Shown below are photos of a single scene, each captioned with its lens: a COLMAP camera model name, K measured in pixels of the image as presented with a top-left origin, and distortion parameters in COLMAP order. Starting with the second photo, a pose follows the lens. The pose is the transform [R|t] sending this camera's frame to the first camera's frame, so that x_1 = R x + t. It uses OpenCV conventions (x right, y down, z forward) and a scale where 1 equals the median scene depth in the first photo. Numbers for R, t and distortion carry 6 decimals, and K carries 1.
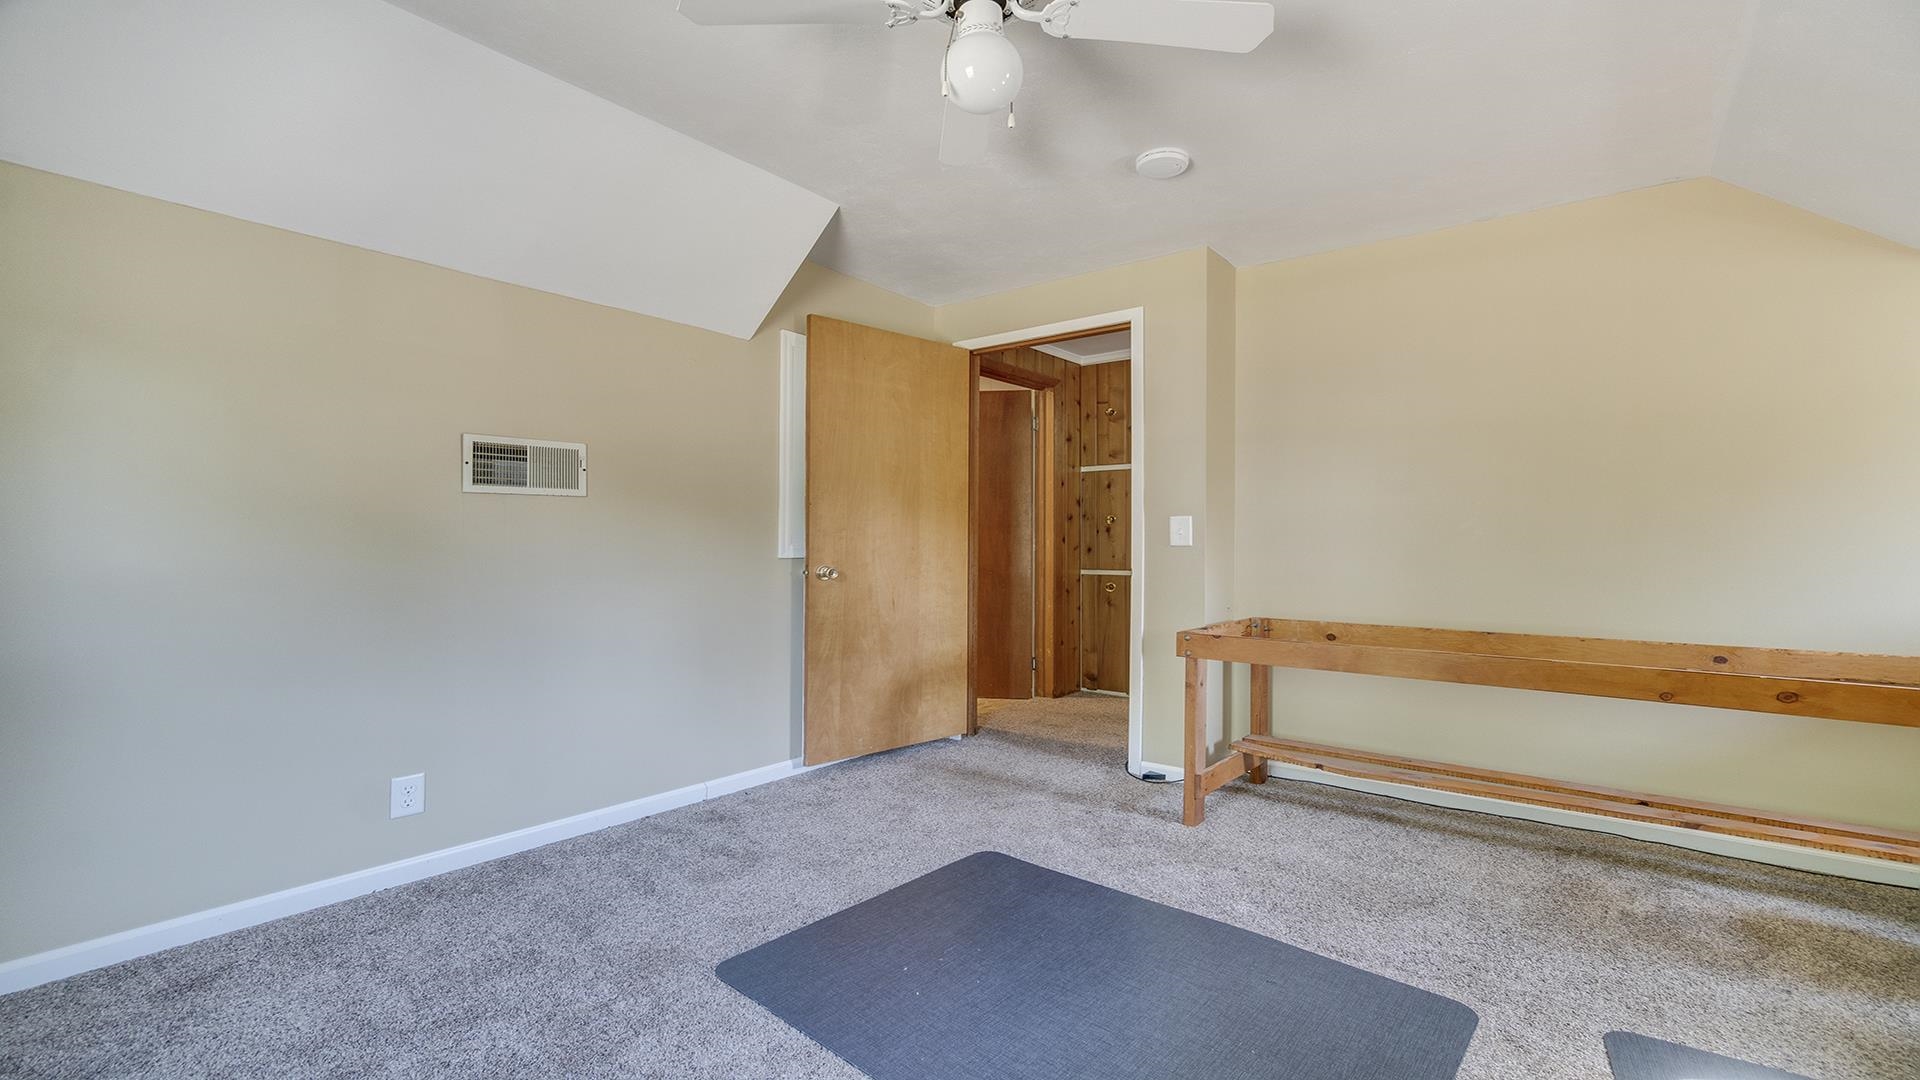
lens RADIAL K [[934.6, 0, 960.0], [0, 934.6, 540.0], [0, 0, 1]] dist [-0.002359, -0.000121]
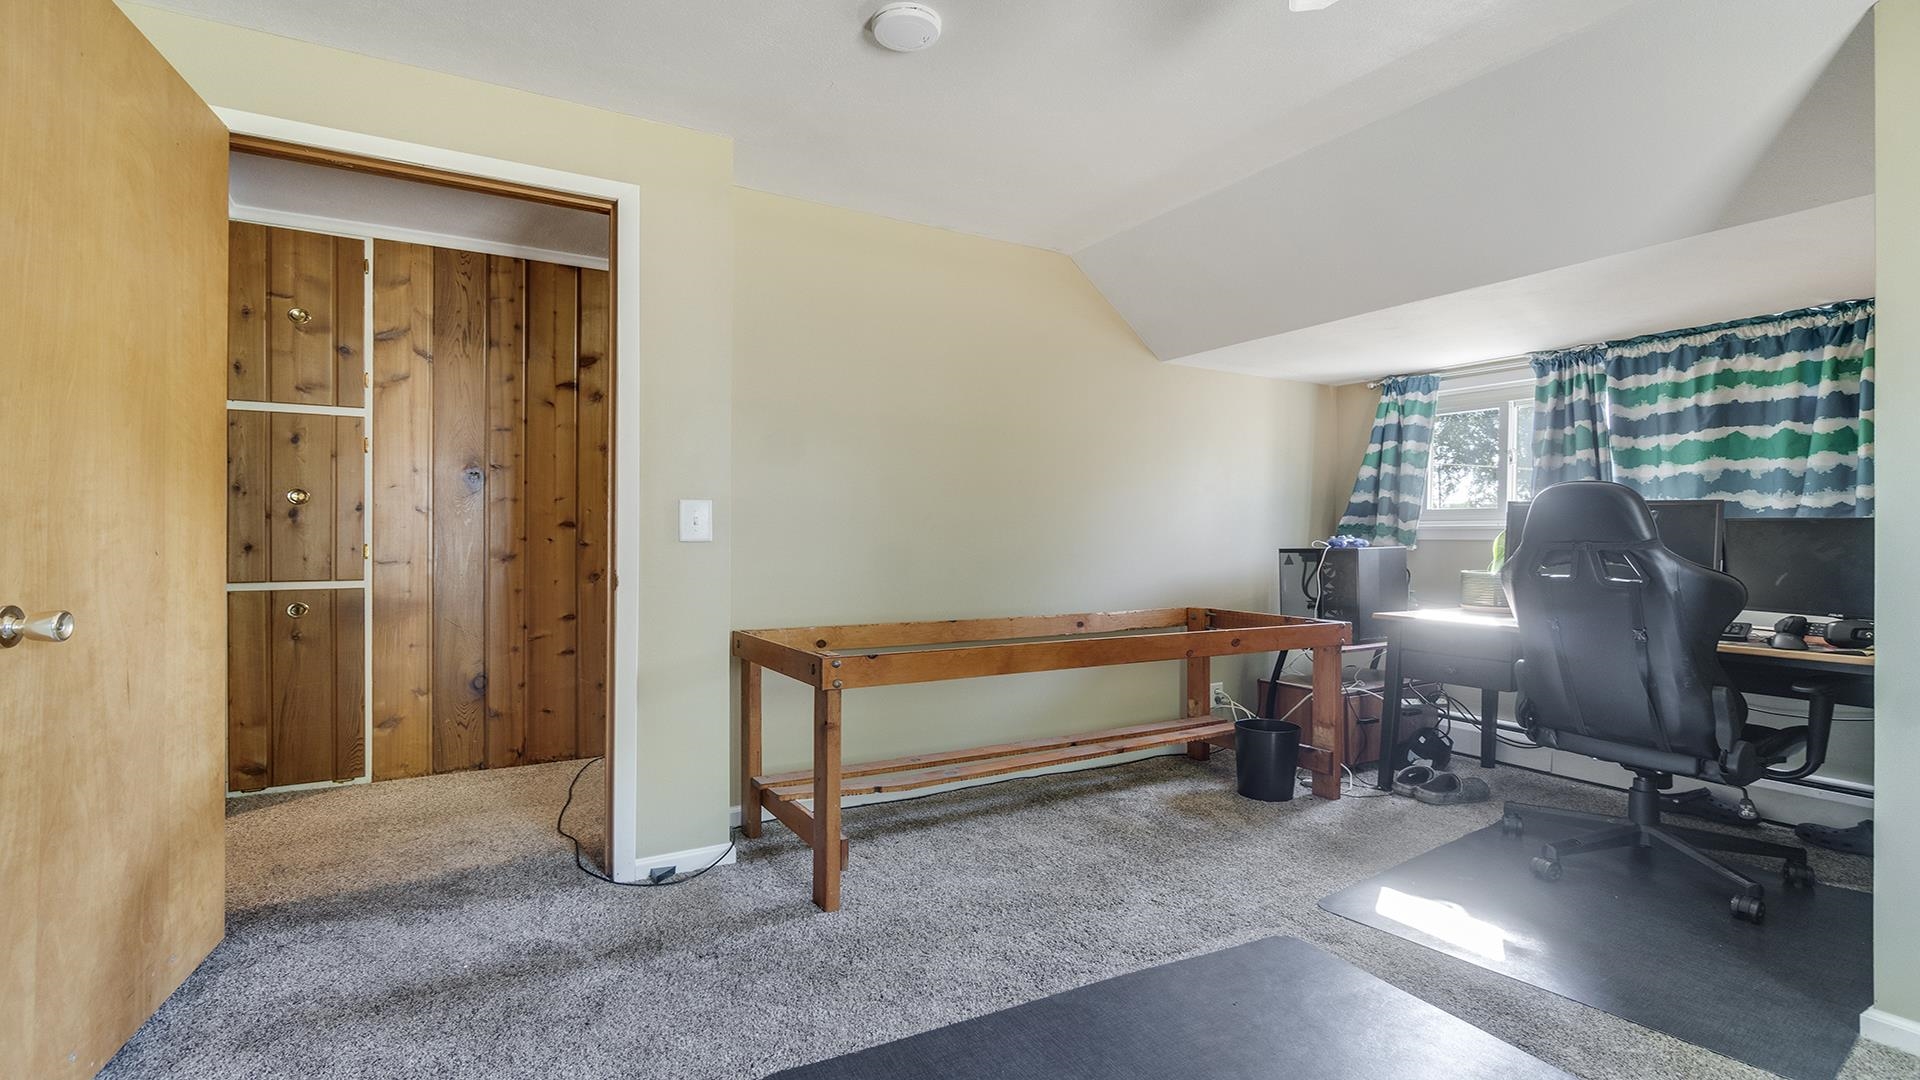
lens RADIAL K [[934.6, 0, 960.0], [0, 934.6, 540.0], [0, 0, 1]] dist [-0.002359, -0.000121]
pose [[0.299777, -0.006885, 0.953984, -0.386360], [-0.003739, 0.999958, 0.008392, -0.001354], [-0.954002, -0.006083, 0.299738, 0.586928]]
